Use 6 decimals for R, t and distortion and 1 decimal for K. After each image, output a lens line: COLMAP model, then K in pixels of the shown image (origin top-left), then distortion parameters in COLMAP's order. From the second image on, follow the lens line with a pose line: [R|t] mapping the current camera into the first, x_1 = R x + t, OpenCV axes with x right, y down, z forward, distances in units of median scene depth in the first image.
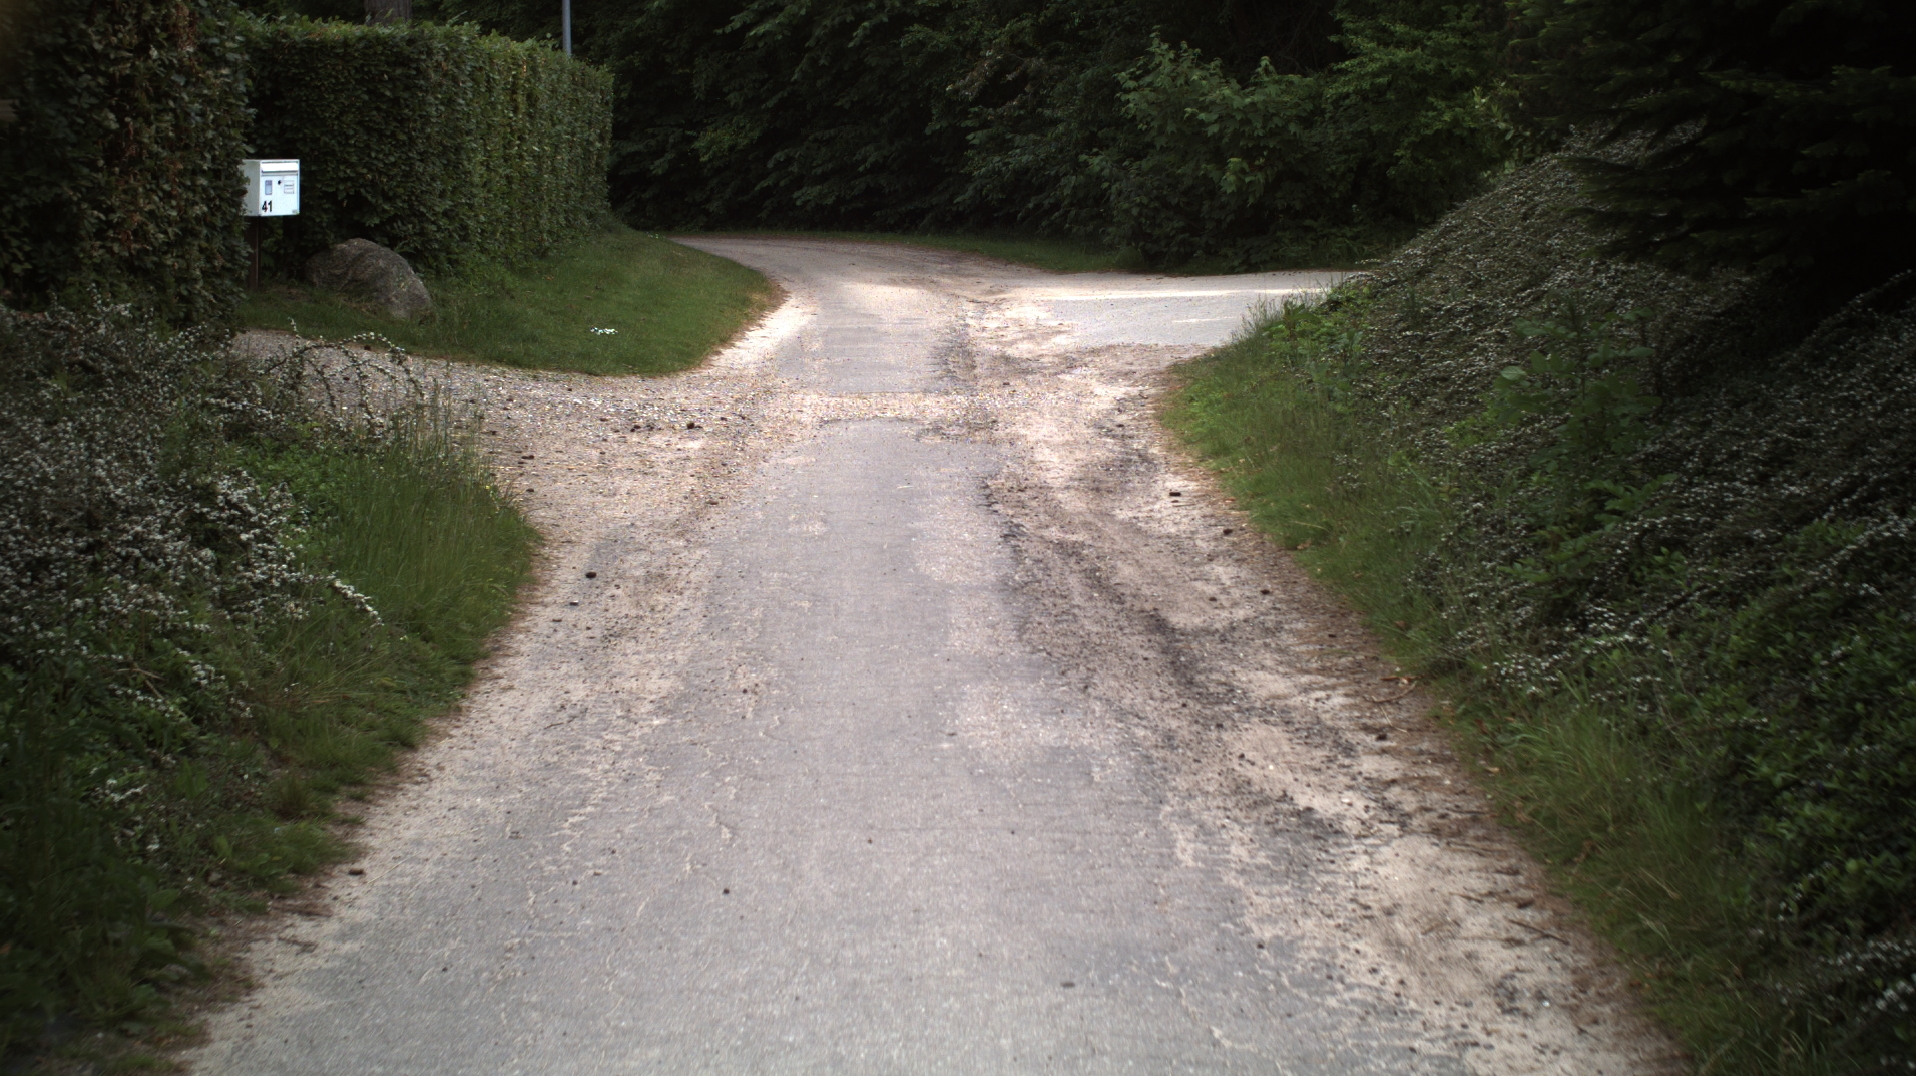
lens RADIAL K [[3933.9, 0, 945.9], [0, 3933.9, 539.9], [0, 0, 1]] dist [-0.263526, 0.000000]
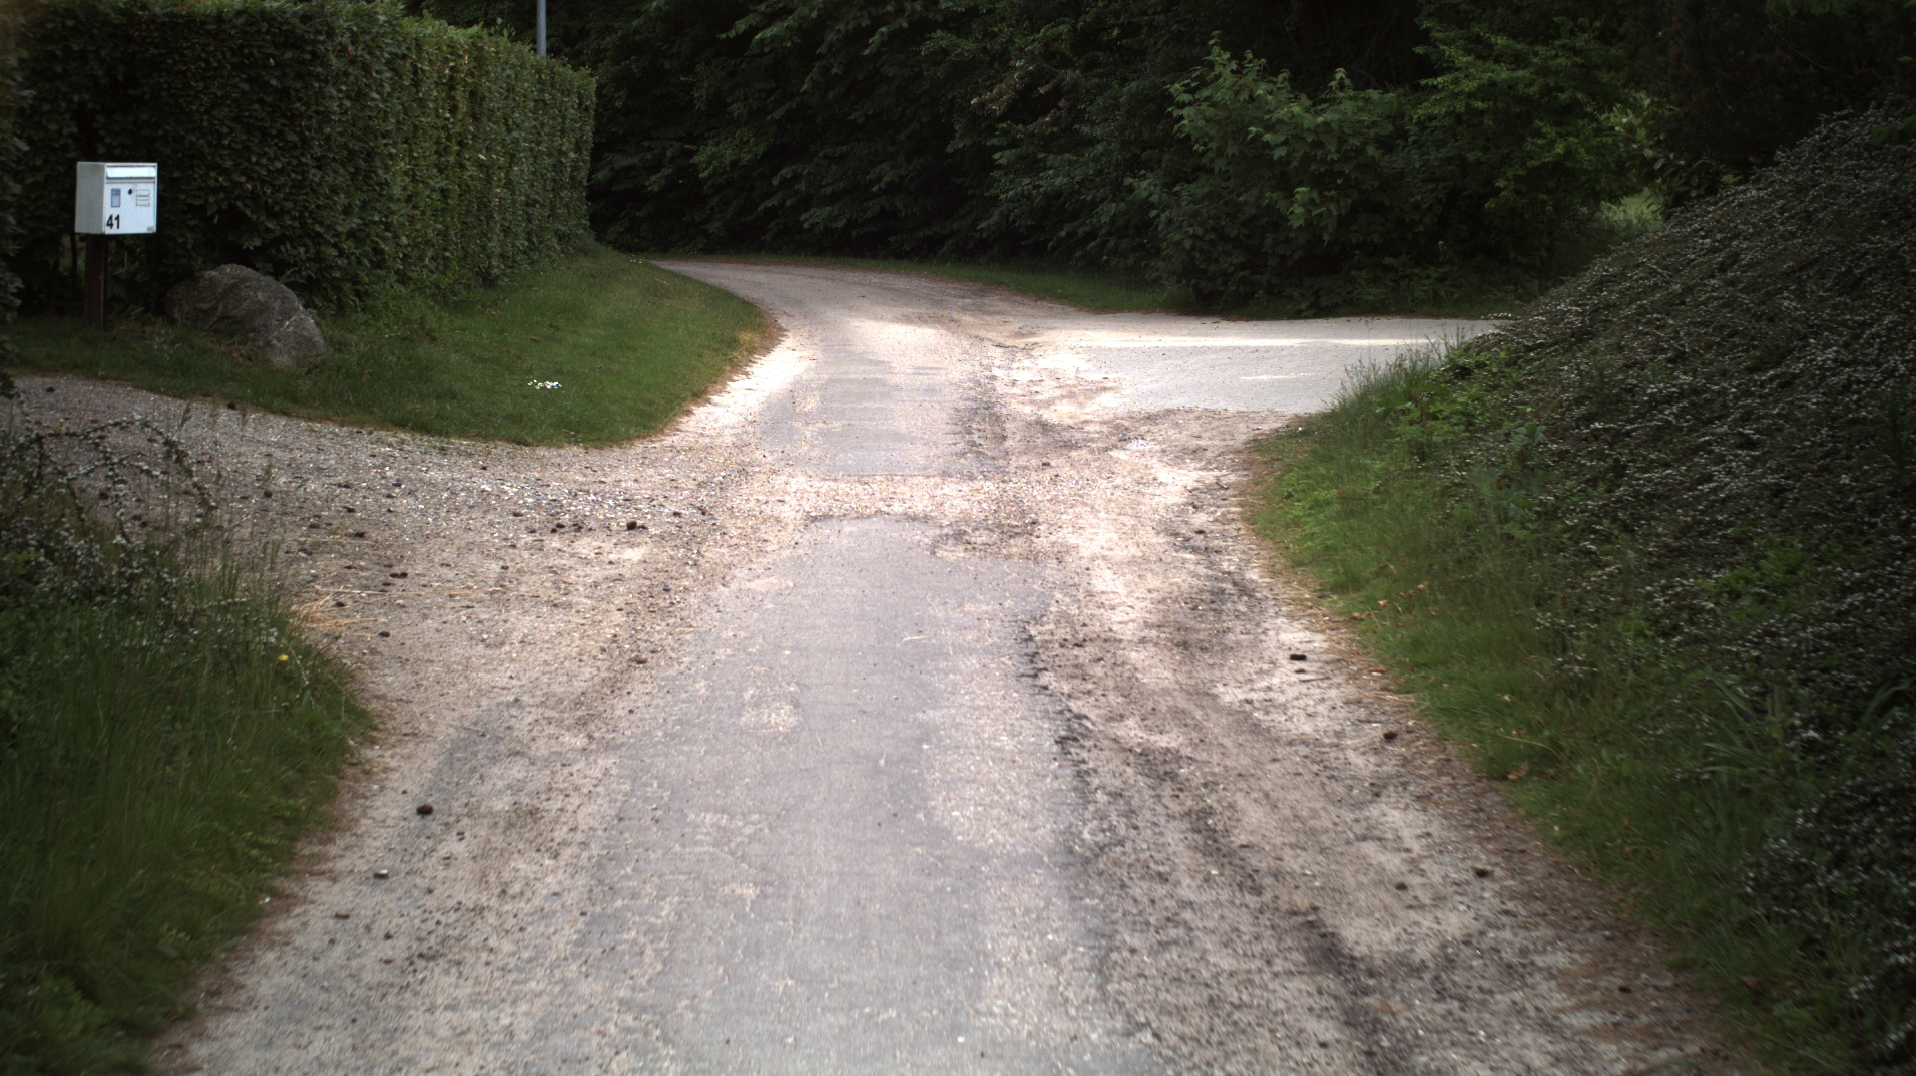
lens RADIAL K [[3933.9, 0, 963.7], [0, 3933.9, 543.3], [0, 0, 1]] dist [-0.263526, 0.000000]
pose [[0.999807, 0.019590, 0.001558, -0.002379], [-0.019582, 0.999796, -0.004879, -0.021427], [-0.001653, 0.004847, 0.999987, 0.228662]]
